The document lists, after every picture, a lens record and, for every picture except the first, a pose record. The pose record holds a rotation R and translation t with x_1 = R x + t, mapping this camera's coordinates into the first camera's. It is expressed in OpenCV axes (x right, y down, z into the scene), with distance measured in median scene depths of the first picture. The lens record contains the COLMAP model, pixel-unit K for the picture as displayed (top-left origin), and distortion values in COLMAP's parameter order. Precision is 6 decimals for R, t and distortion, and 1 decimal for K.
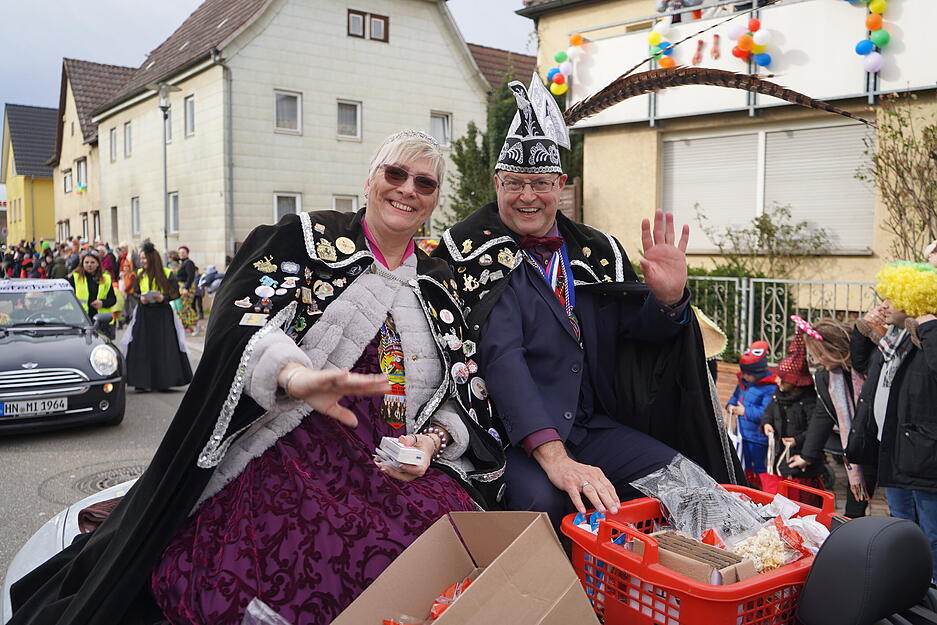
lens RADIAL K [[806.2, 0, 469.2], [0, 806.2, 312.8], [0, 0, 1]] dist [-0.000594, -0.005144]
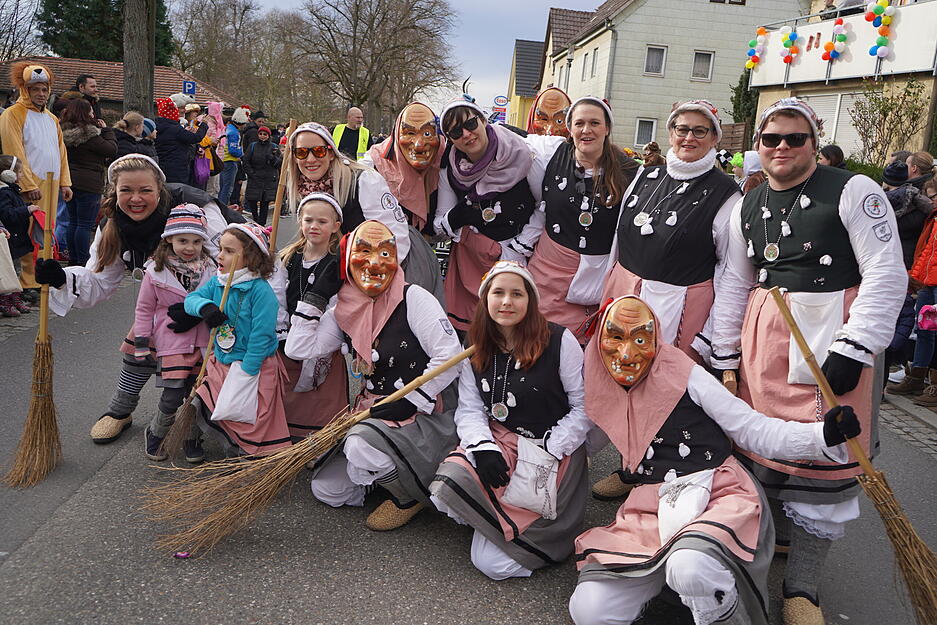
lens RADIAL K [[806.2, 0, 468.6], [0, 806.2, 312.7], [0, 0, 1]] dist [-0.000594, -0.005144]
pose [[0.827118, 0.171022, -0.535376, 0.337277], [-0.119444, 0.984307, 0.129896, 0.042765], [0.549189, -0.043491, 0.834566, -0.383514]]
